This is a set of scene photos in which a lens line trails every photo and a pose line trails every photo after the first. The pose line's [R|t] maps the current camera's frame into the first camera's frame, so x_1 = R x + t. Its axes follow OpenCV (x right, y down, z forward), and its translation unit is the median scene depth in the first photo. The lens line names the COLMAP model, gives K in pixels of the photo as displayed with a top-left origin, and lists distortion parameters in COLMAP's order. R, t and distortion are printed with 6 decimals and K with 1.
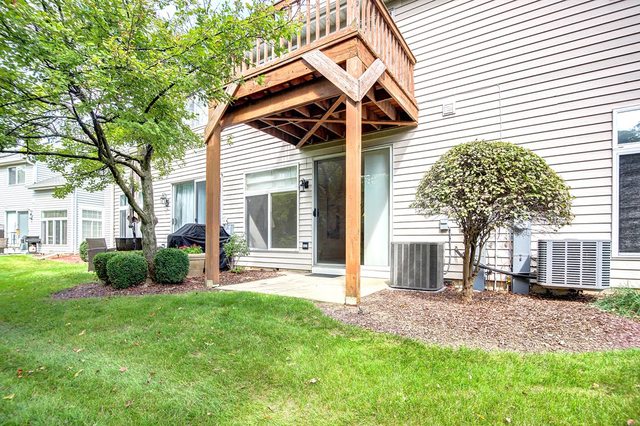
lens RADIAL K [[317.6, 0, 321.4], [0, 317.6, 248.2], [0, 0, 1]] dist [0.003334, 0.000061]
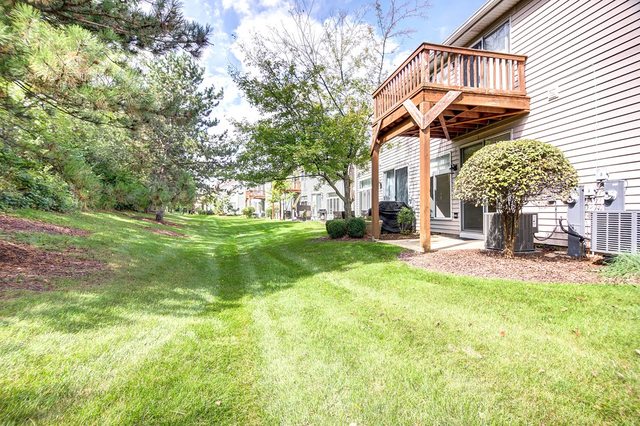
lens RADIAL K [[336.5, 0, 320.9], [0, 336.5, 213.1], [0, 0, 1]] dist [-0.016188, -0.003096]
pose [[0.691523, -0.005665, -0.722332, 0.660383], [-0.001697, 0.999954, -0.009467, -0.004679], [0.722353, 0.007772, 0.691481, -0.387372]]
